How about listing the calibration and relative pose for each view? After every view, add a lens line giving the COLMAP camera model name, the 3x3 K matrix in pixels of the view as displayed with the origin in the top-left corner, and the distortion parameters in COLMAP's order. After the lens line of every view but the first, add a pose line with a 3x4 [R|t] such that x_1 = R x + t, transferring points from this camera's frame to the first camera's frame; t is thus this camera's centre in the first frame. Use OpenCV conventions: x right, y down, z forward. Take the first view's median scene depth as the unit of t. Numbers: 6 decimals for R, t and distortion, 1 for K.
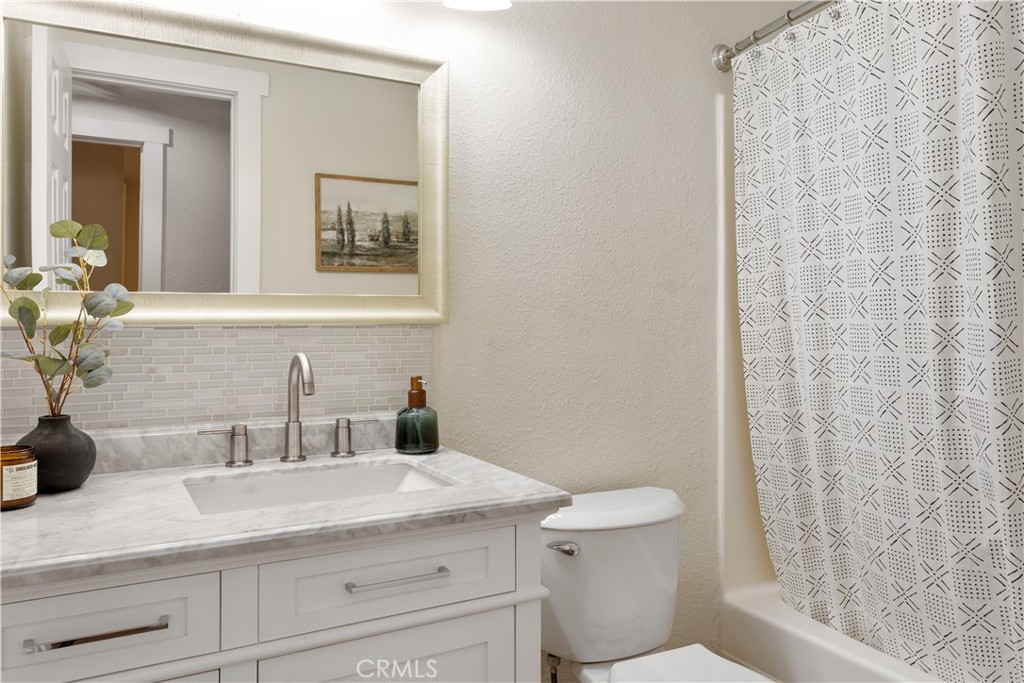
lens RADIAL K [[748.2, 0, 512.2], [0, 748.2, 338.7], [0, 0, 1]] dist [0.005801, -0.000083]
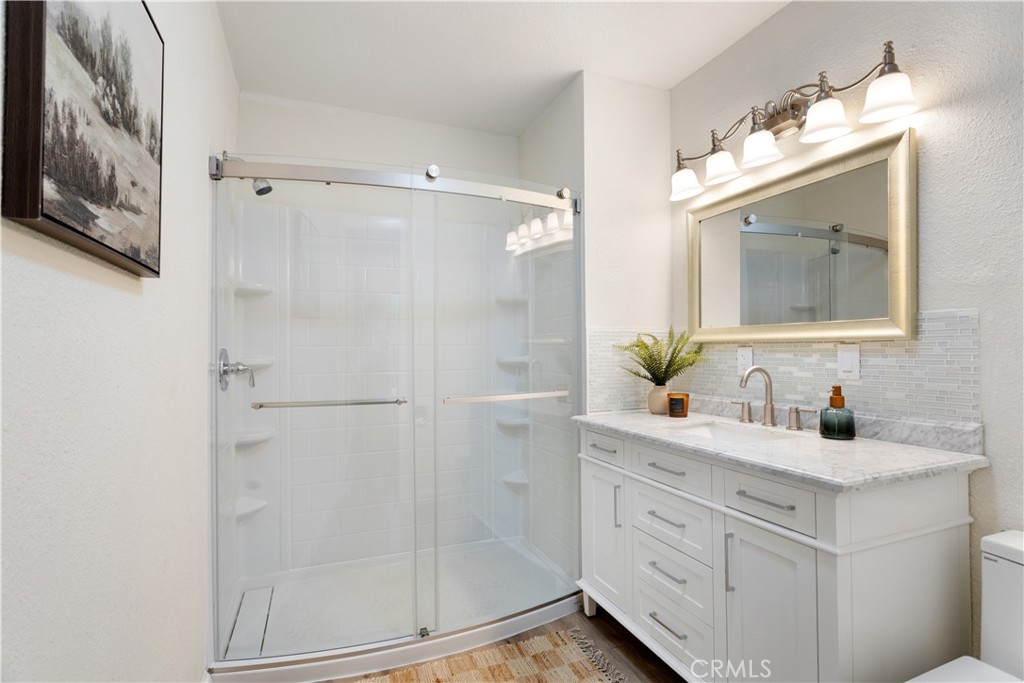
lens RADIAL K [[497.3, 0, 511.9], [0, 497.3, 340.9], [0, 0, 1]] dist [-0.000853, -0.000073]
pose [[-0.132437, 0.002053, -0.991189, 0.905226], [0.011620, 0.999932, 0.000519, -0.042790], [0.991123, -0.011449, -0.132452, 0.536708]]
